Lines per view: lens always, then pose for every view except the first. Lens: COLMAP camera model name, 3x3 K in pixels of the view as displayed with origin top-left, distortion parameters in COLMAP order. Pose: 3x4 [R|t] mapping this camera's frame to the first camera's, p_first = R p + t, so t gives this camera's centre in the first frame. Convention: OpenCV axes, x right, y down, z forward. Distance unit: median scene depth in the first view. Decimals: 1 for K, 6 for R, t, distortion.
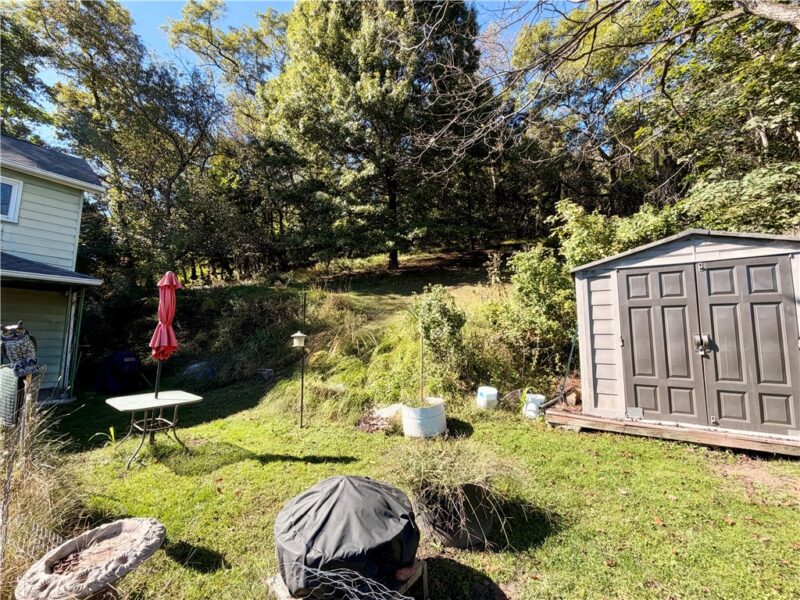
lens RADIAL K [[315.0, 0, 400.0], [0, 315.0, 300.0], [0, 0, 1]] dist [-0.001228, 0.000009]
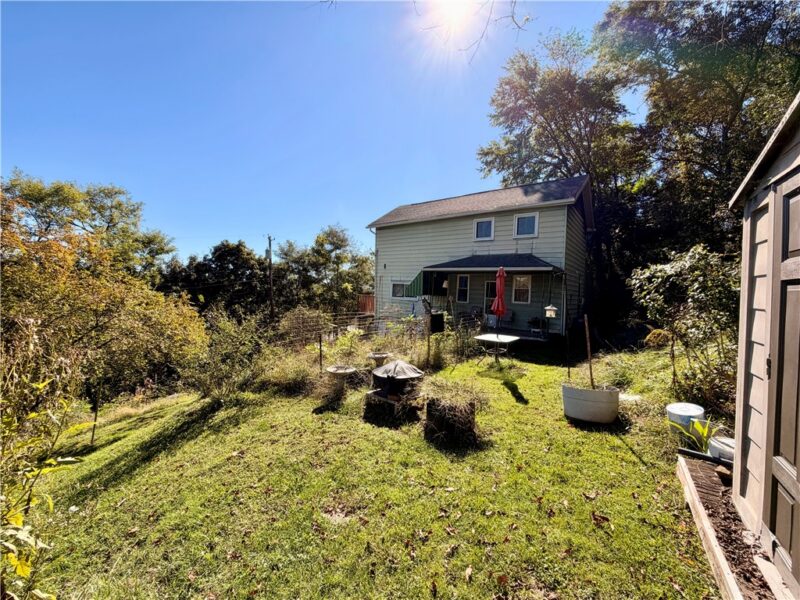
lens RADIAL K [[315.0, 0, 400.0], [0, 315.0, 300.0], [0, 0, 1]] dist [-0.001228, 0.000009]
pose [[-0.025291, 0.030649, -0.999210, 1.076197], [0.069878, 0.997139, 0.028817, 0.001902], [0.997235, -0.069094, -0.027360, 0.503539]]
